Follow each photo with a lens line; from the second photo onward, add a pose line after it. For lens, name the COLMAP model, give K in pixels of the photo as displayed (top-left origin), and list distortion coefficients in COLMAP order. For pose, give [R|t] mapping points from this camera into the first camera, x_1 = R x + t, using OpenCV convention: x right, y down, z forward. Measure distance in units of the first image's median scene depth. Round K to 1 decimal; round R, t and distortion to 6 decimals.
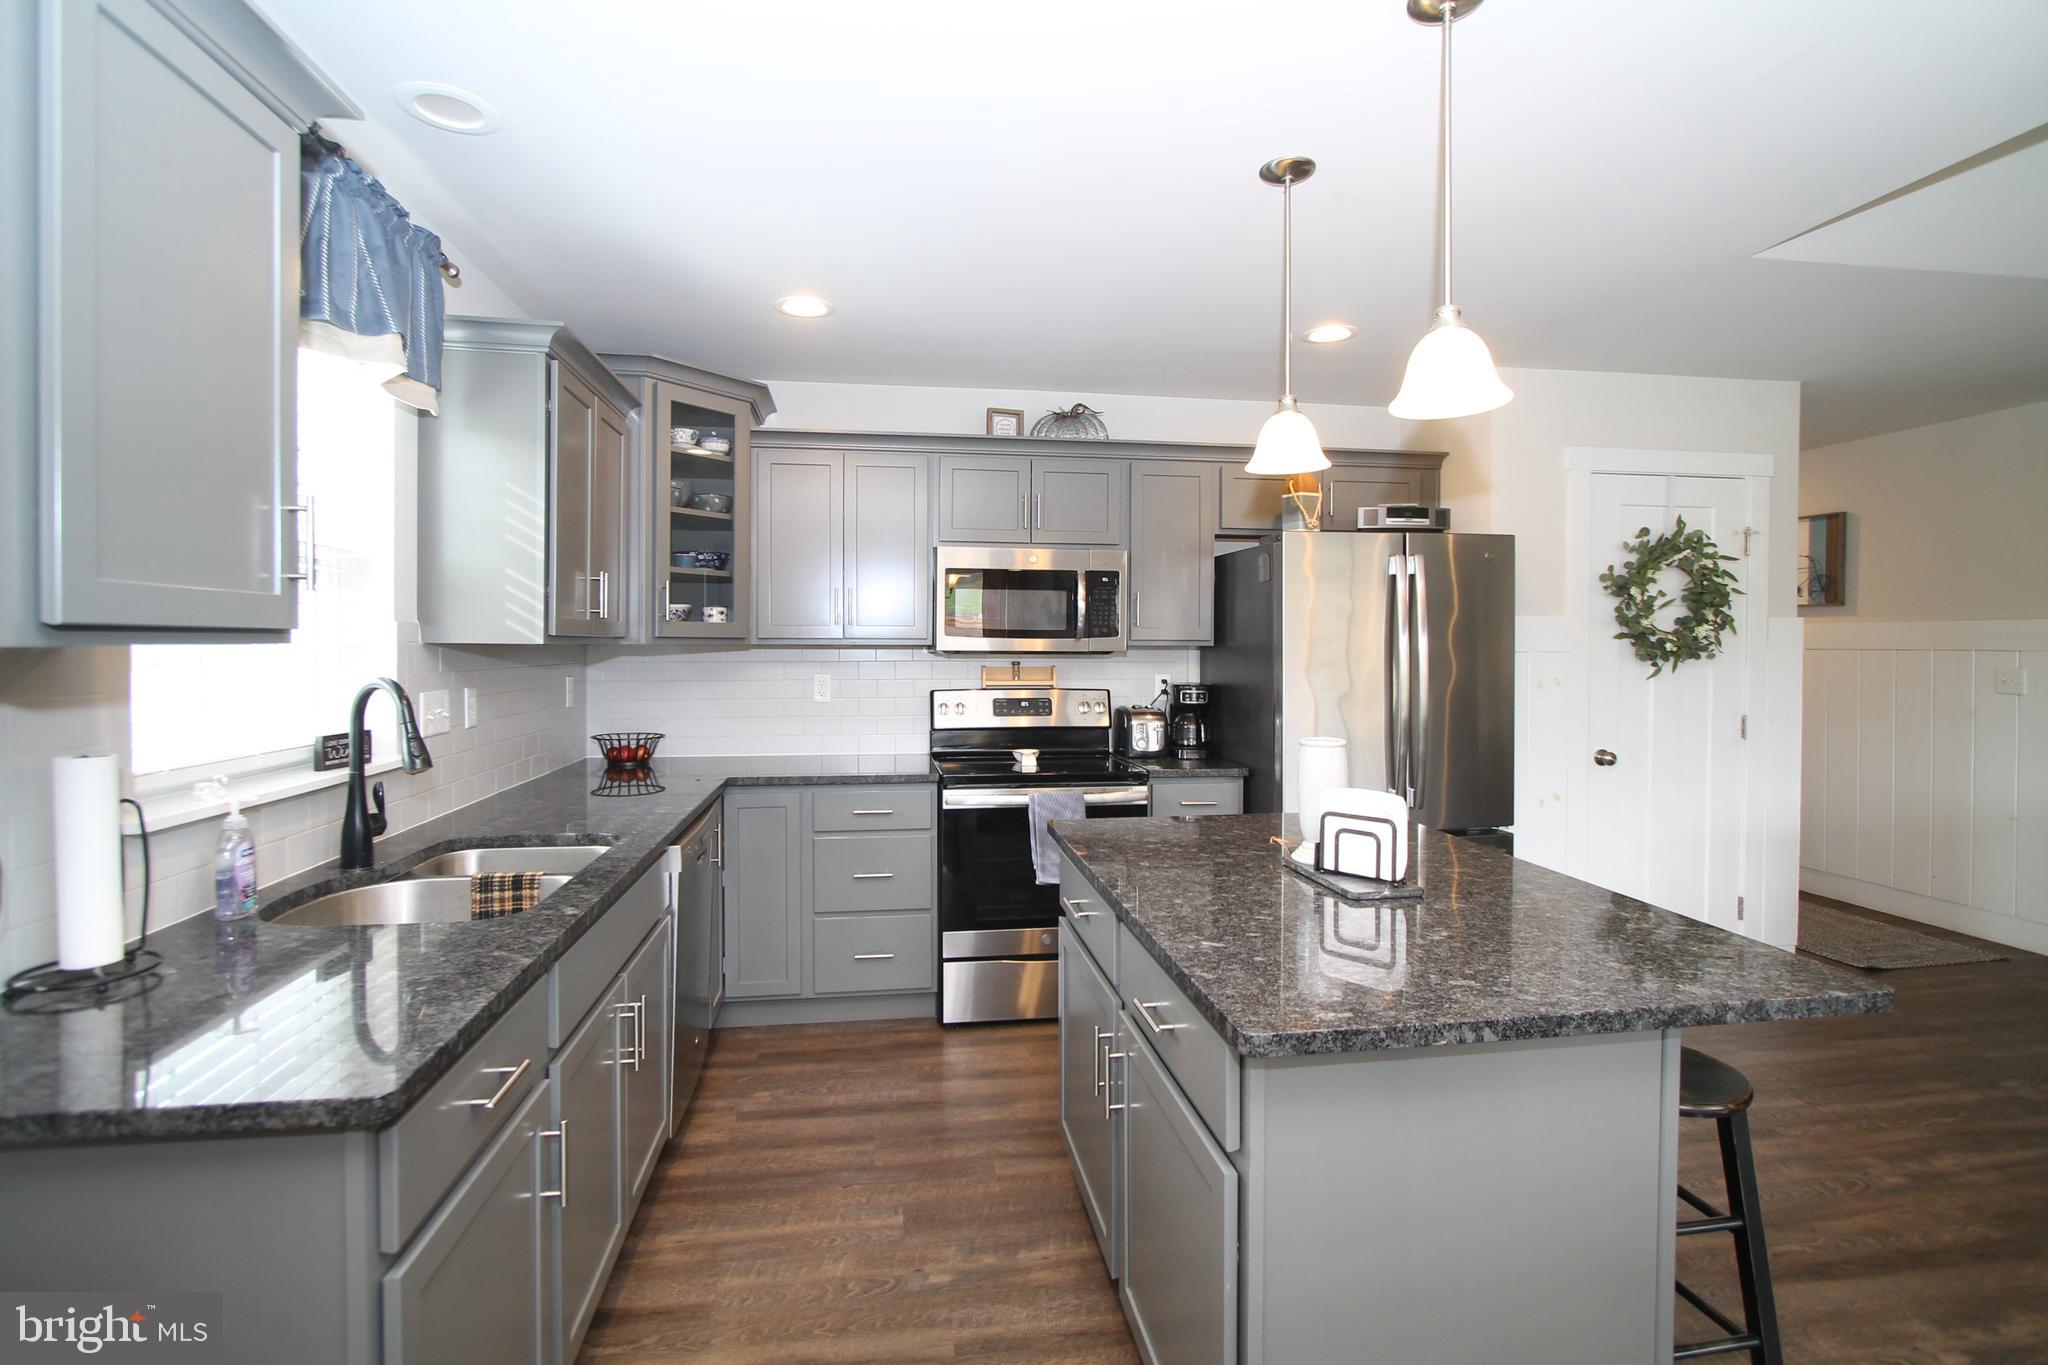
lens RADIAL K [[958.2, 0, 1017.7], [0, 958.2, 653.1], [0, 0, 1]] dist [-0.010533, 0.000089]
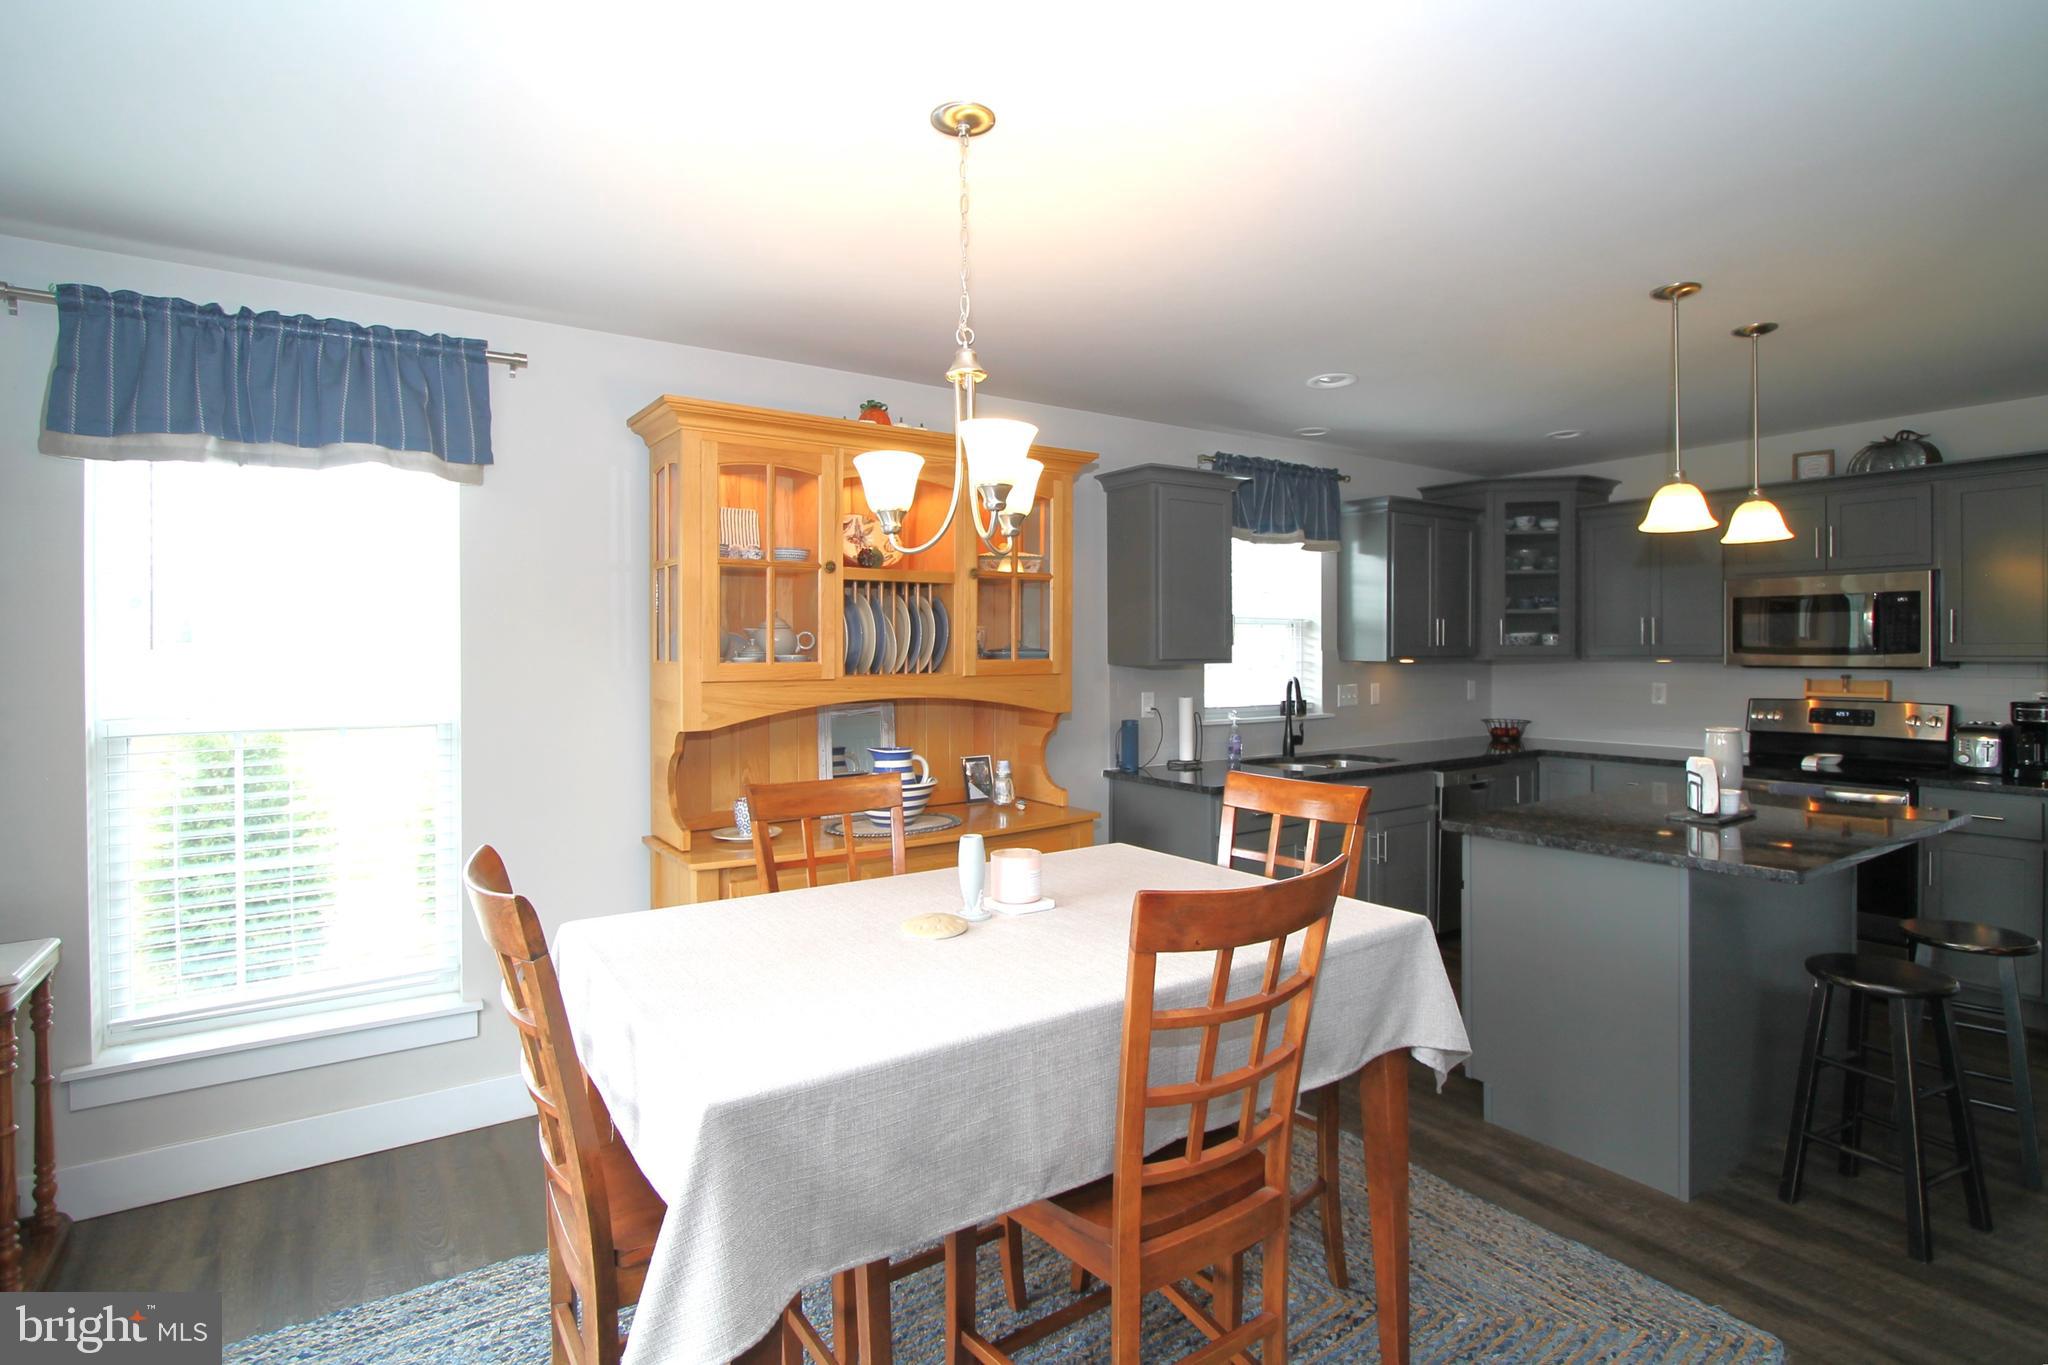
lens RADIAL K [[999.1, 0, 1018.6], [0, 999.1, 655.0], [0, 0, 1]] dist [-0.014469, 0.000332]
pose [[0.431422, -0.001726, -0.902148, 0.658361], [-0.002399, 0.999992, -0.003061, -0.009427], [0.902147, 0.003485, 0.431415, -0.357504]]
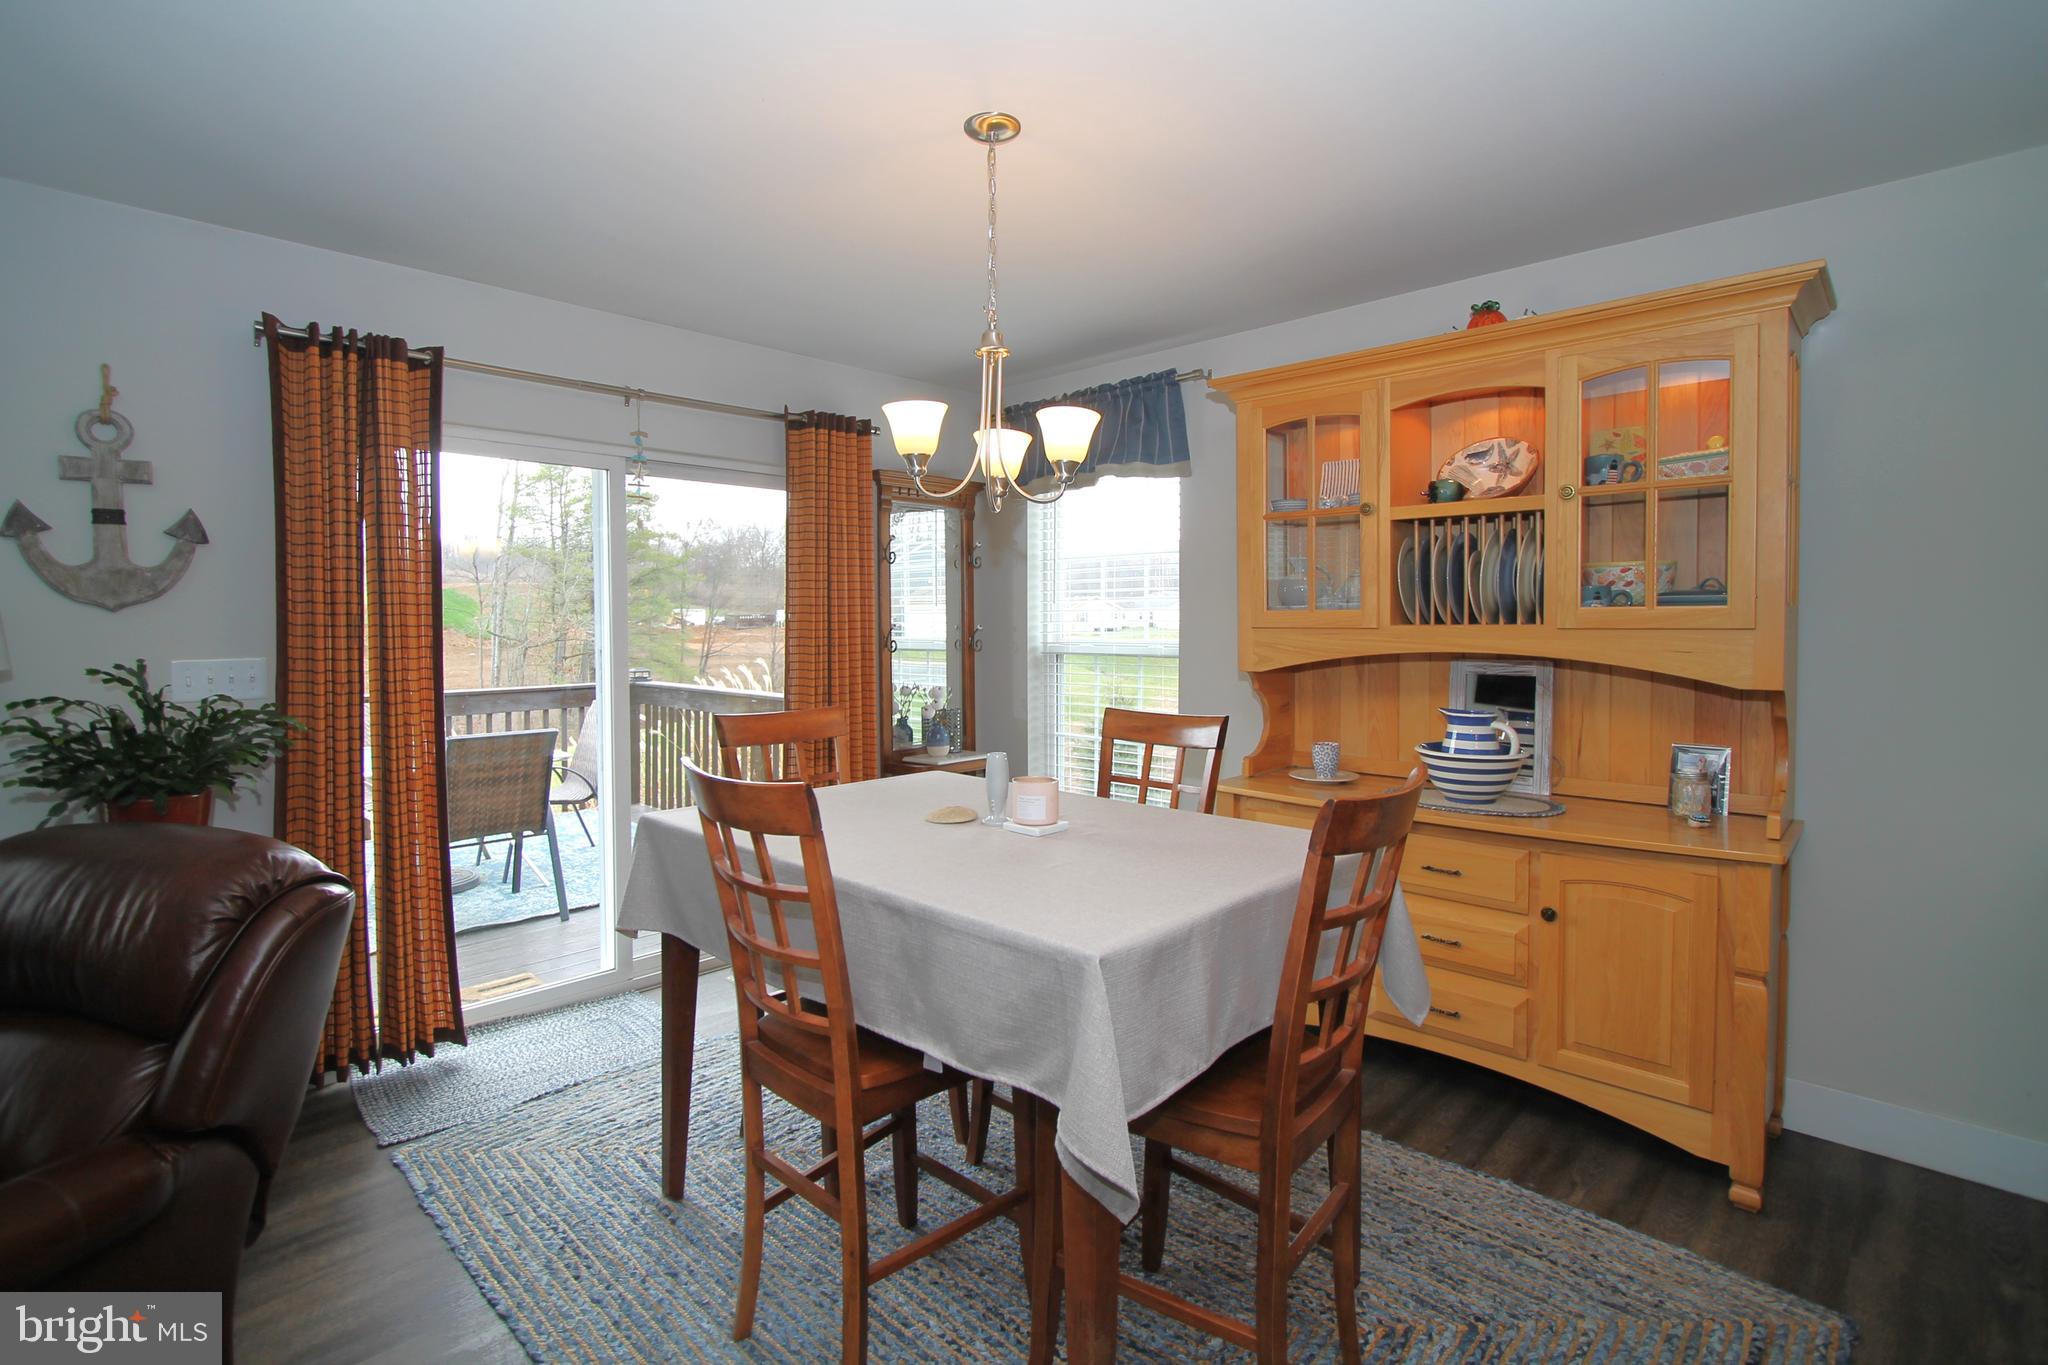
lens RADIAL K [[971.5, 0, 1018.0], [0, 971.5, 654.6], [0, 0, 1]] dist [-0.011058, 0.000993]
pose [[-0.796869, 0.021474, -0.603770, 0.523497], [-0.005028, 0.999098, 0.042171, -0.001014], [0.604131, 0.036640, -0.796042, 0.314504]]
